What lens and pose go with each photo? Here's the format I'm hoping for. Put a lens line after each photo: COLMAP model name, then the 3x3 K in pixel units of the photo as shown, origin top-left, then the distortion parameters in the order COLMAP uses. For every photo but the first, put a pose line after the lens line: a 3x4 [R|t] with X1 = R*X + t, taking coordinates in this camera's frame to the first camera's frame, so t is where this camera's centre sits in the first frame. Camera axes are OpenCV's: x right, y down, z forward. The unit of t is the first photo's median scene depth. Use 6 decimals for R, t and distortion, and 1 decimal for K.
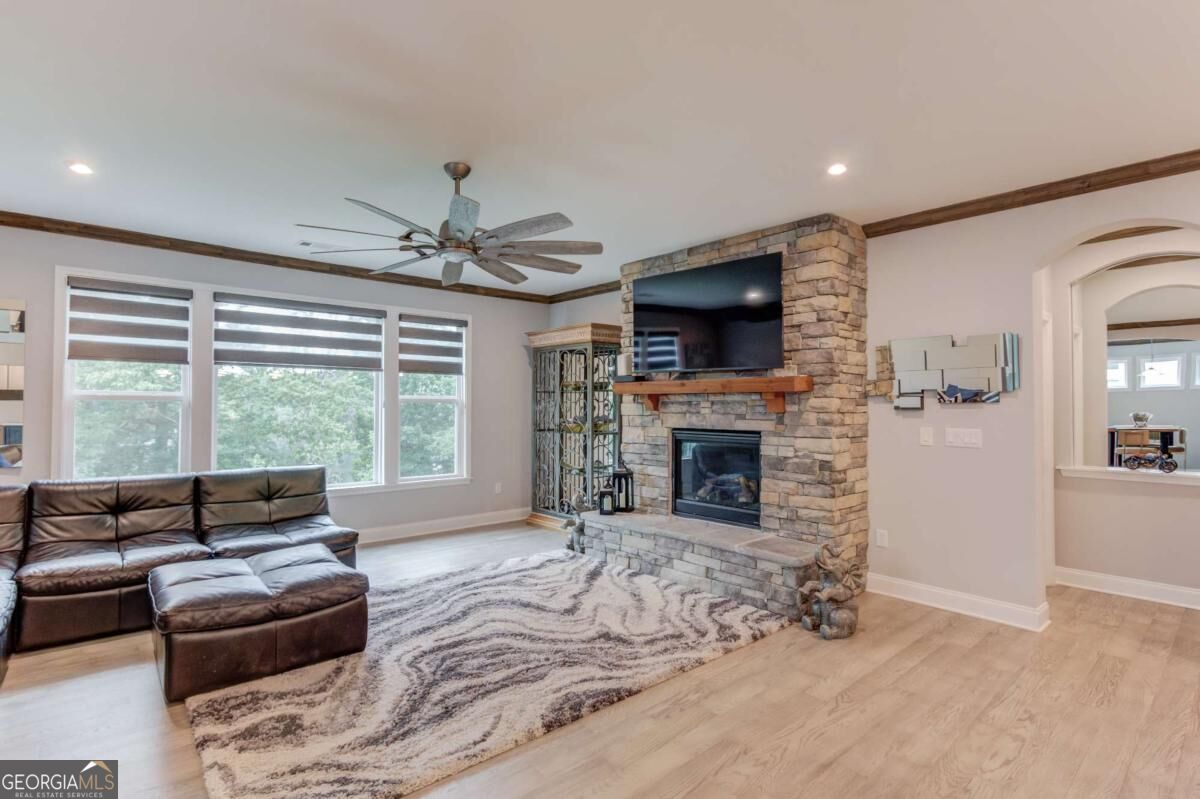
lens RADIAL K [[591.6, 0, 593.4], [0, 591.6, 393.3], [0, 0, 1]] dist [-0.002663, 0.000613]
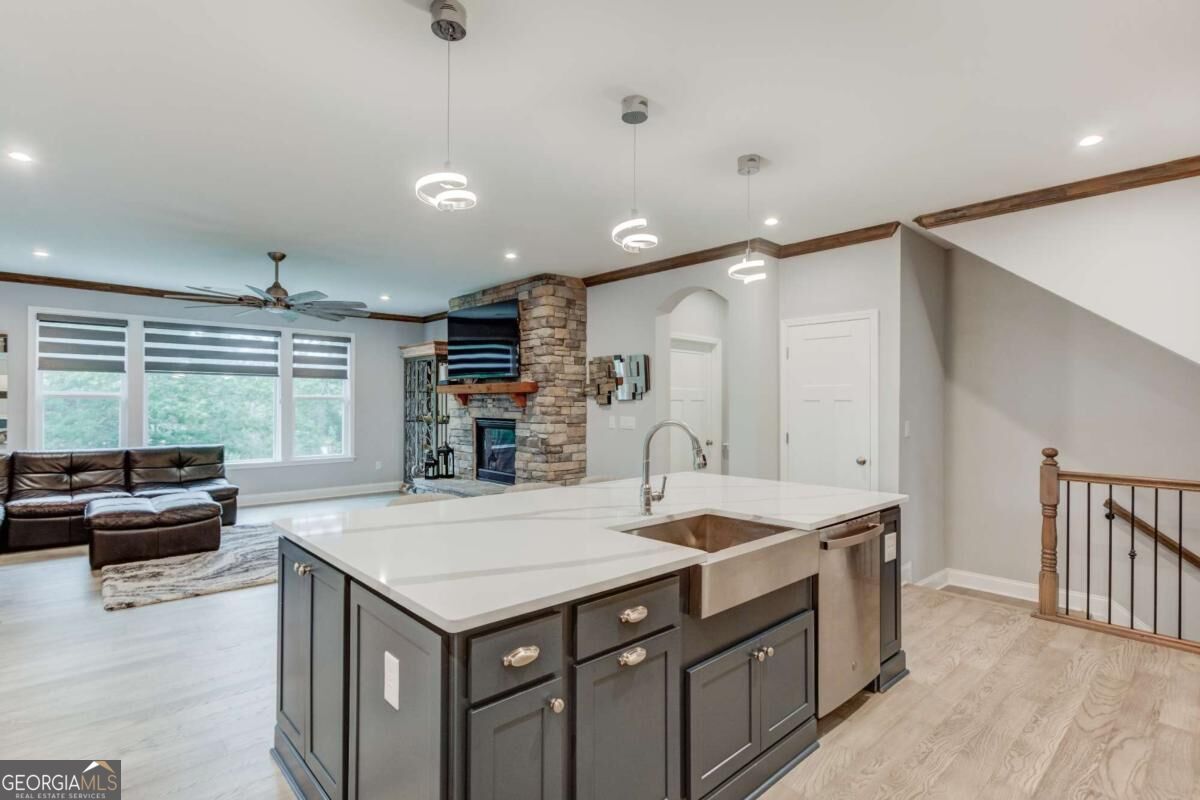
lens RADIAL K [[616.2, 0, 600.0], [0, 616.2, 400.0], [0, 0, 1]] dist [0.013527, 0.000346]
pose [[0.999957, -0.001462, -0.009147, 0.525675], [0.001606, 0.999874, 0.015806, -0.007507], [0.009123, -0.015820, 0.999833, -0.540952]]
